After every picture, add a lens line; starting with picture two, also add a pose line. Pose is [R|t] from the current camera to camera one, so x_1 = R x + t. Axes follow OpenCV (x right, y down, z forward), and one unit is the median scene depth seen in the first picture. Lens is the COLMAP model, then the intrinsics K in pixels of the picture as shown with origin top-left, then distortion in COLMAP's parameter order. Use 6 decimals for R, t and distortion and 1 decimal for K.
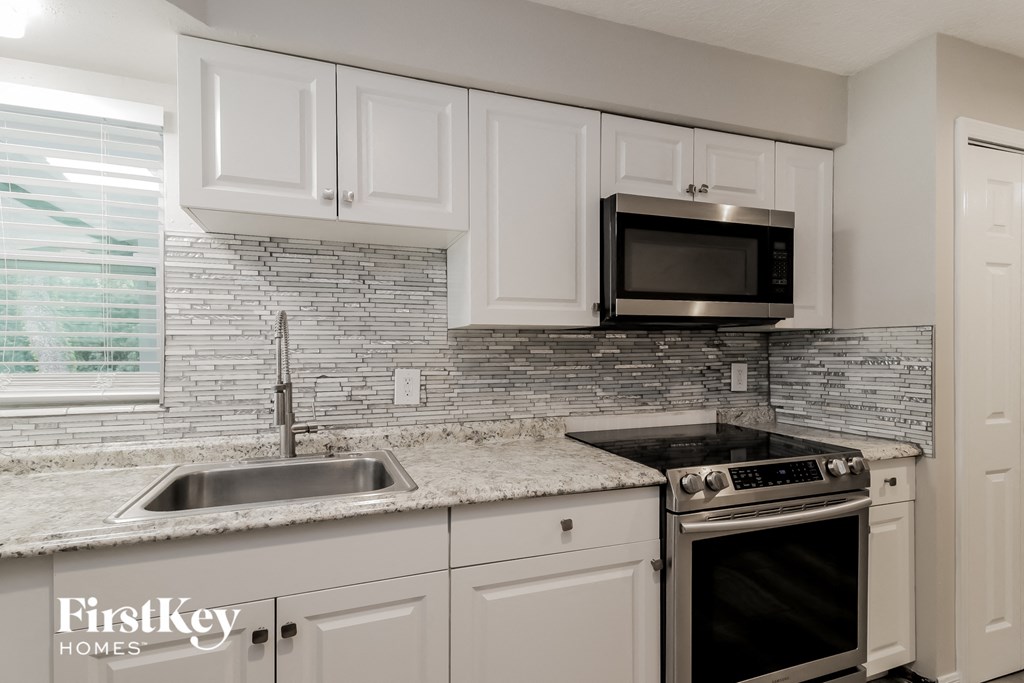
lens RADIAL K [[492.3, 0, 518.5], [0, 492.3, 345.5], [0, 0, 1]] dist [0.014190, -0.000155]
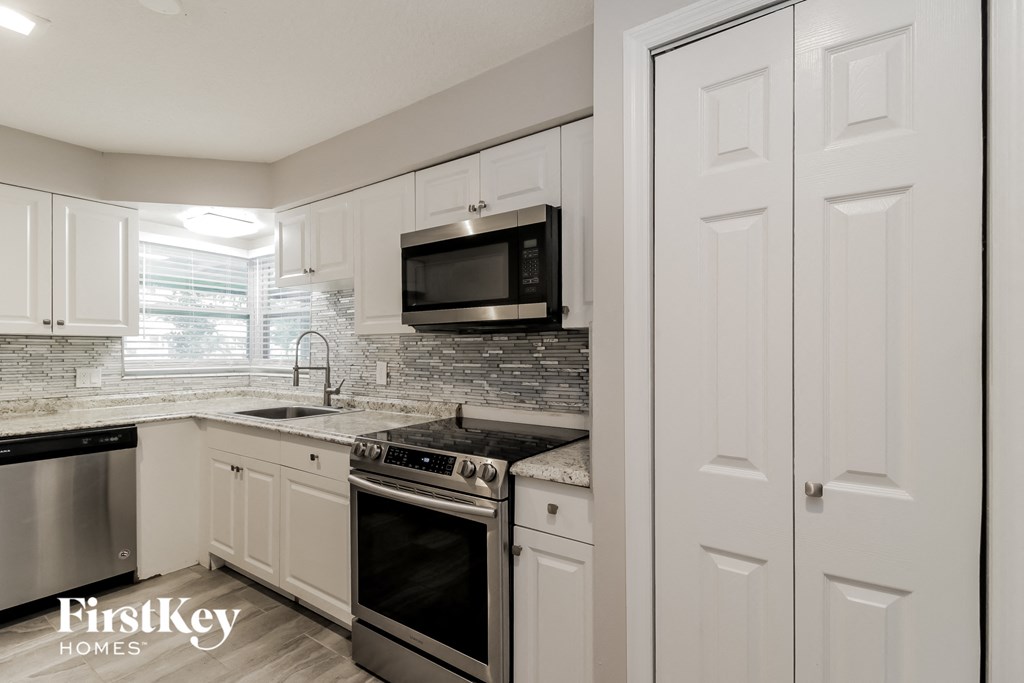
lens RADIAL K [[492.3, 0, 521.4], [0, 492.3, 344.1], [0, 0, 1]] dist [0.014190, -0.000155]
pose [[0.572863, -0.005006, -0.819636, 1.175765], [0.008911, 0.999960, 0.000121, -0.006471], [0.819603, -0.007373, 0.572885, 0.395004]]
